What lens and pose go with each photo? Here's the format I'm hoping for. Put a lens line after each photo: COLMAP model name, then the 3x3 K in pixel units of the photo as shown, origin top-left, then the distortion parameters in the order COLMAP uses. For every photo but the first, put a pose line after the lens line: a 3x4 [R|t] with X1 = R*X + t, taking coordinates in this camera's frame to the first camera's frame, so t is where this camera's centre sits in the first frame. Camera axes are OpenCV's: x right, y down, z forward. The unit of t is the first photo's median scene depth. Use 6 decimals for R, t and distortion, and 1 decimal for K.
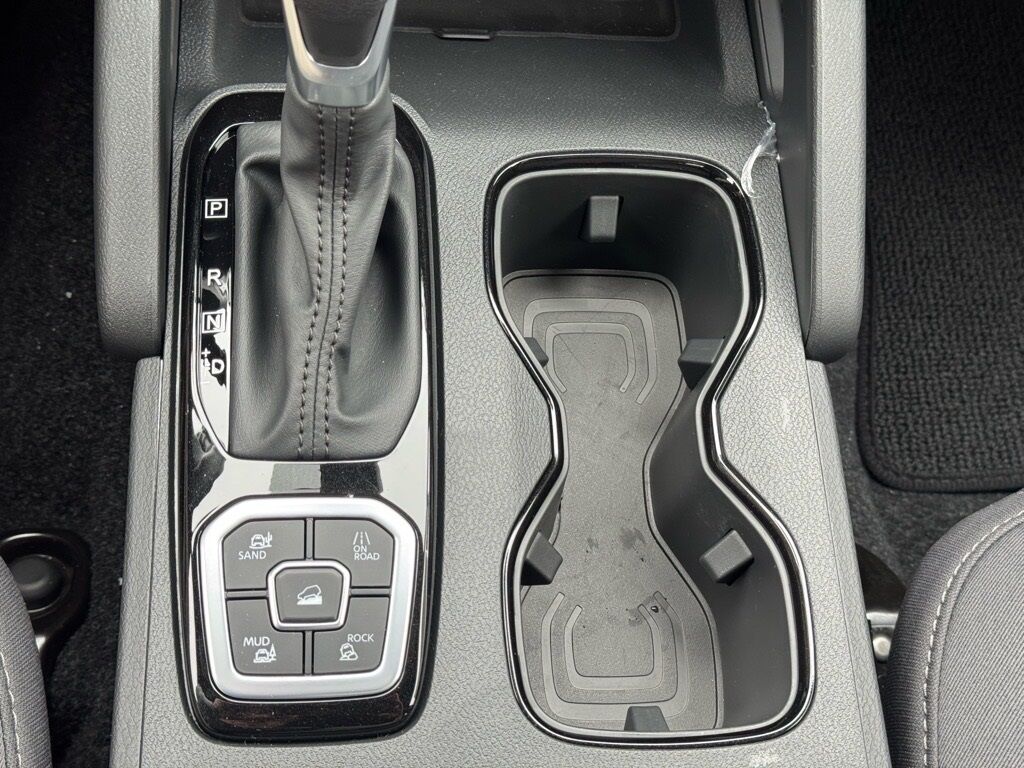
lens RADIAL K [[1437.8, 0, 512.0], [0, 1437.8, 384.0], [0, 0, 1]] dist [0.131985, -0.000446]
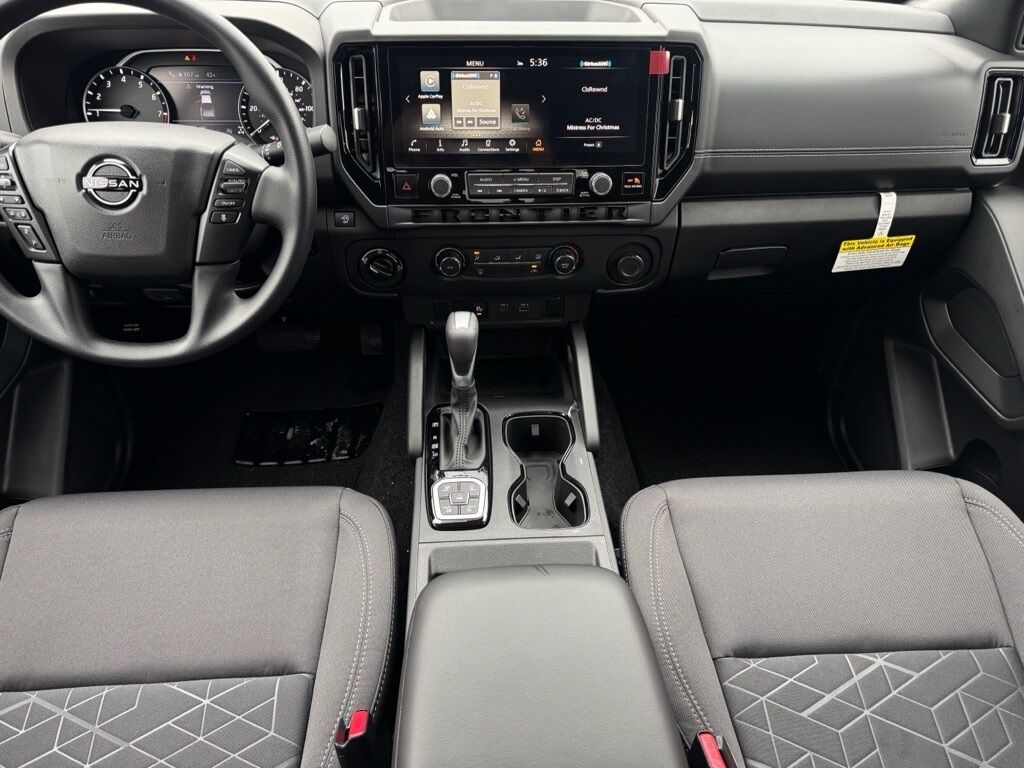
lens RADIAL K [[651.6, 0, 512.0], [0, 651.6, 384.0], [0, 0, 1]] dist [0.002028, -0.001234]
pose [[0.994760, -0.089652, -0.049149, 0.111717], [0.058209, 0.891824, -0.448622, 0.617927], [0.084052, 0.443410, 0.892369, -0.676829]]
